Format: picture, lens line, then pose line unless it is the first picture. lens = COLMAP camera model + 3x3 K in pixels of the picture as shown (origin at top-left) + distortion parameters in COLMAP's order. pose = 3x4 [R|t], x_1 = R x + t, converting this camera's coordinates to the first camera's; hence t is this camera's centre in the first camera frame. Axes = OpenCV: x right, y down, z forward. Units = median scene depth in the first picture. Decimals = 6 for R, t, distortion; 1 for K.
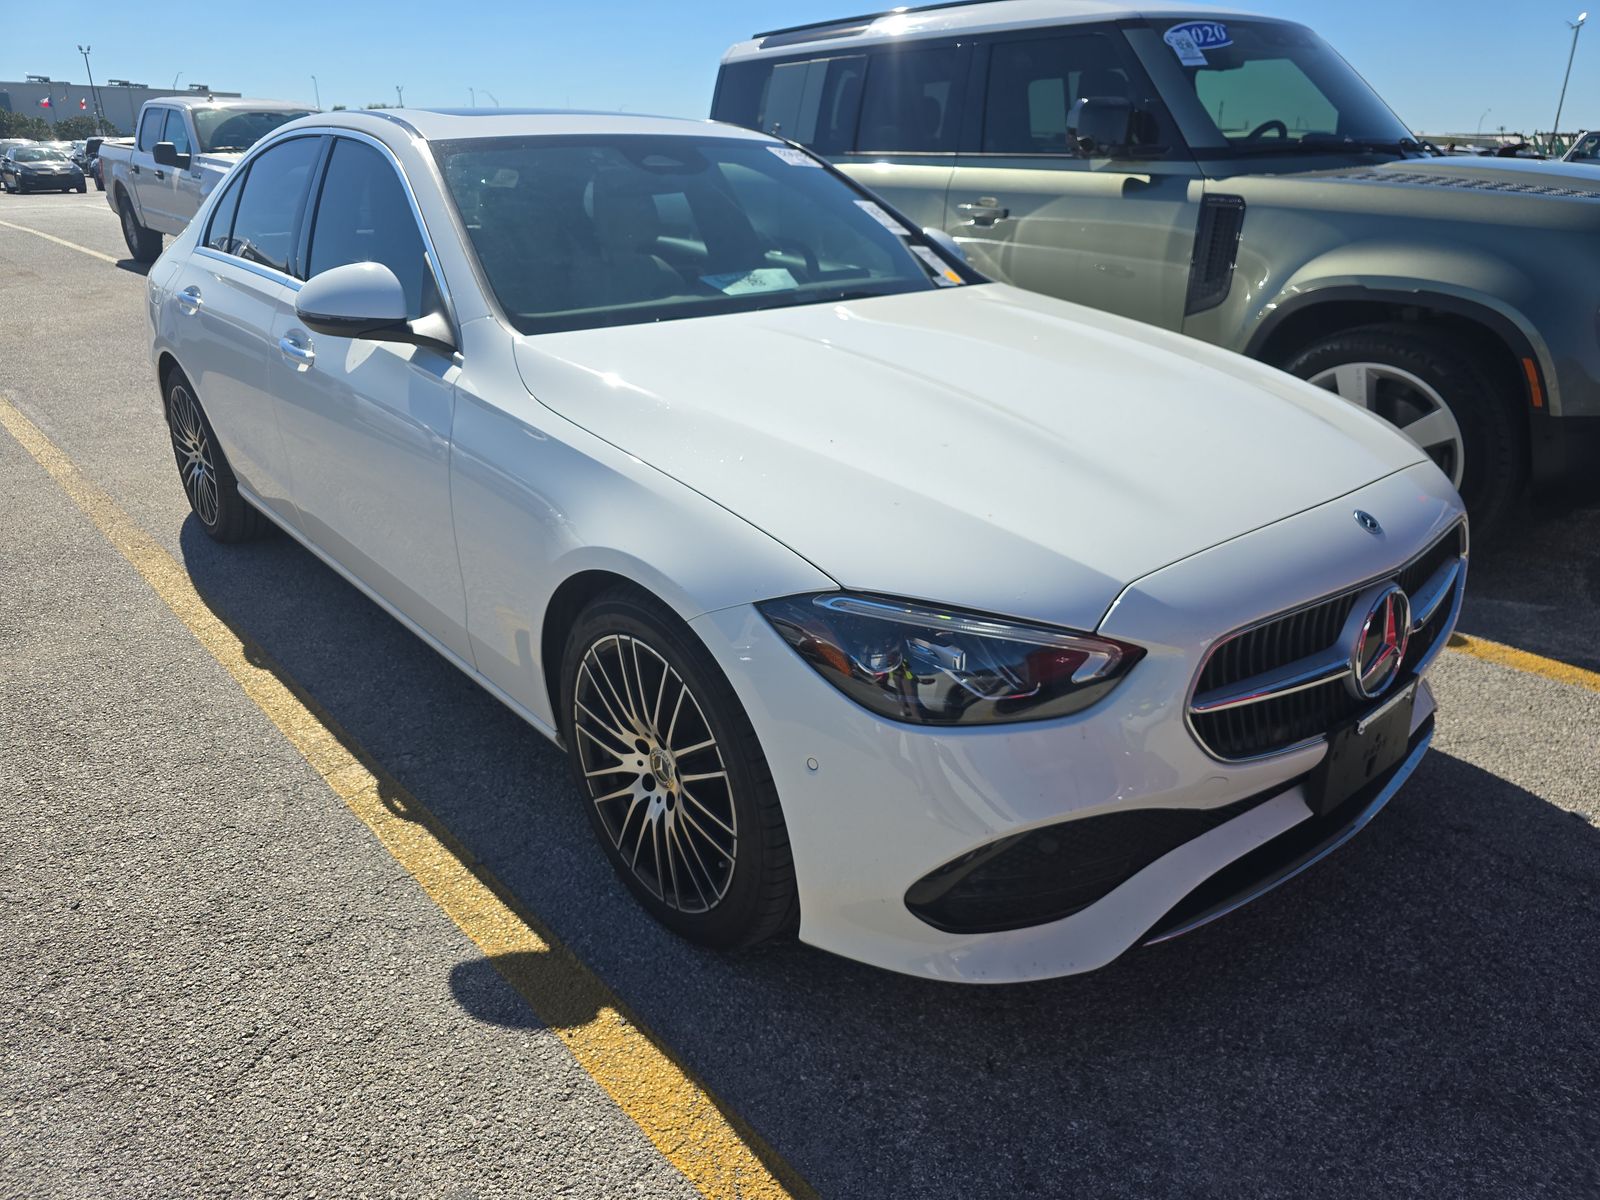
lens RADIAL K [[1052.8, 0, 802.9], [0, 1052.8, 605.0], [0, 0, 1]] dist [0.036511, -0.027521]
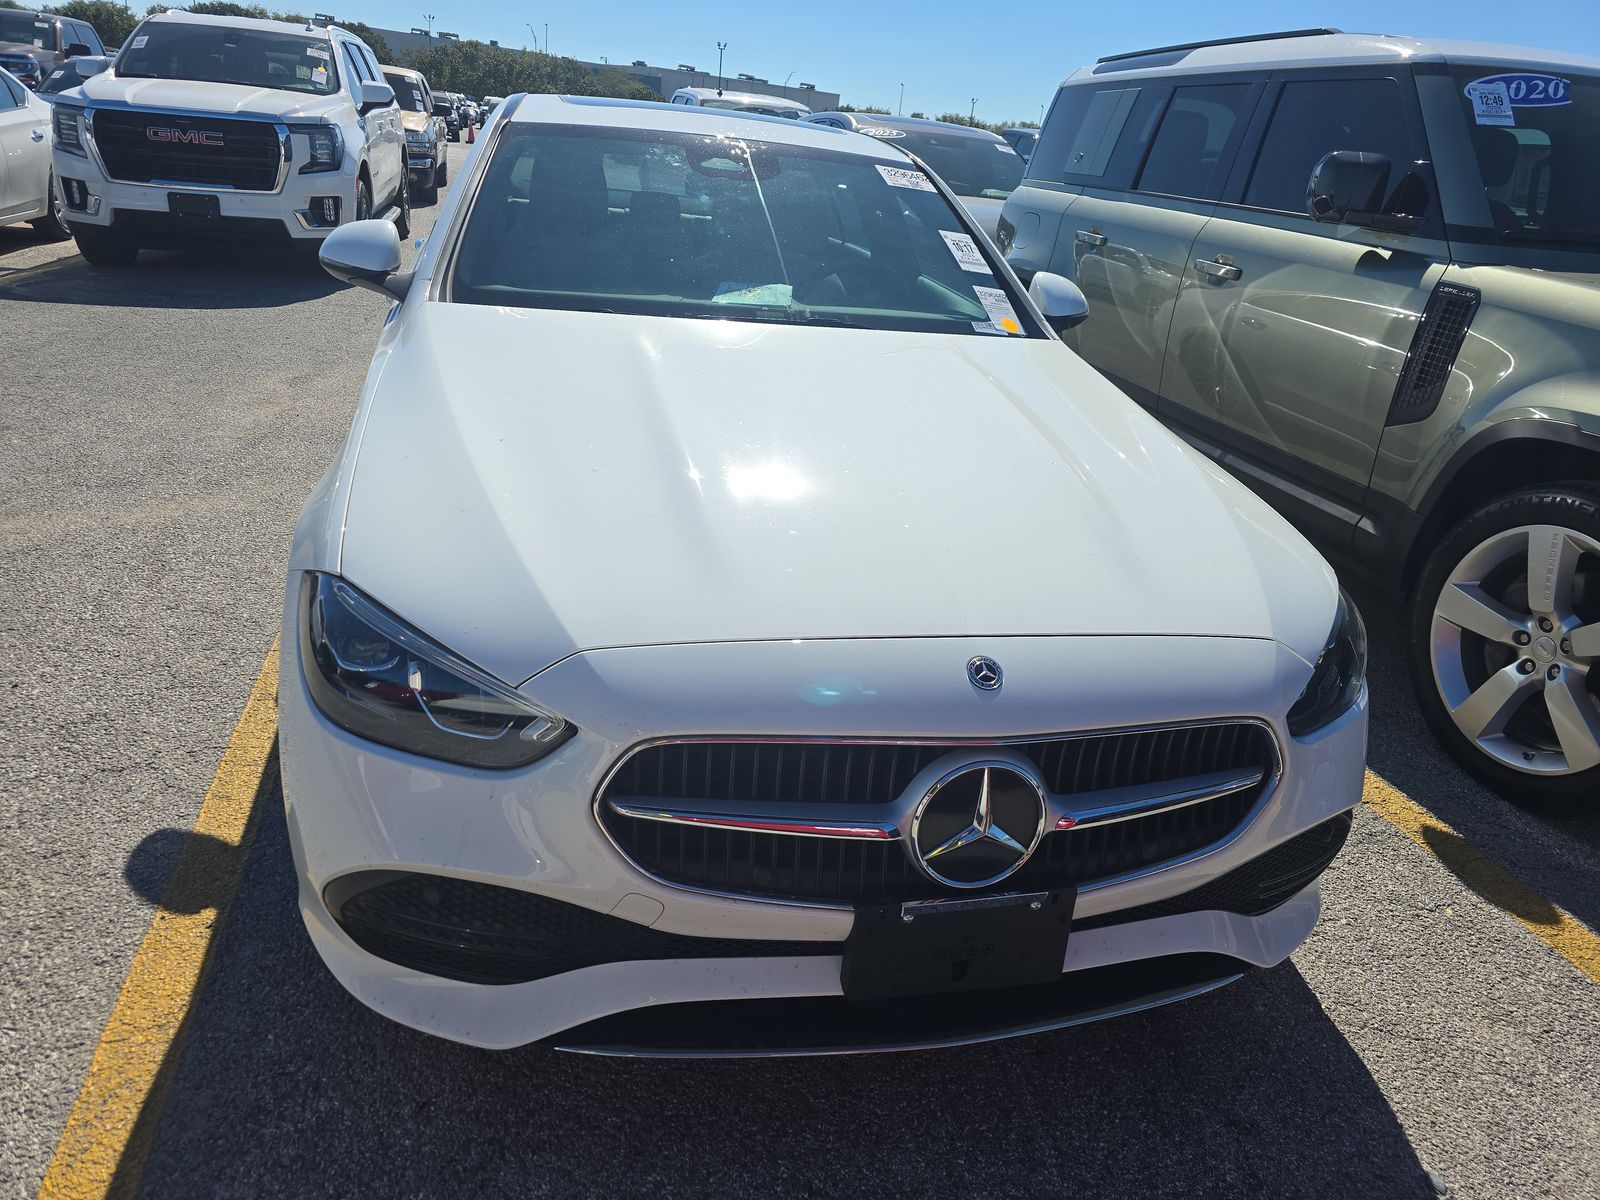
lens RADIAL K [[1052.8, 0, 797.9], [0, 1052.8, 596.0], [0, 0, 1]] dist [0.036511, -0.027521]
pose [[0.889538, 0.256013, -0.378391, 0.378657], [-0.263533, 0.964094, 0.032765, -0.067763], [0.373192, 0.070573, 0.925066, 0.109199]]
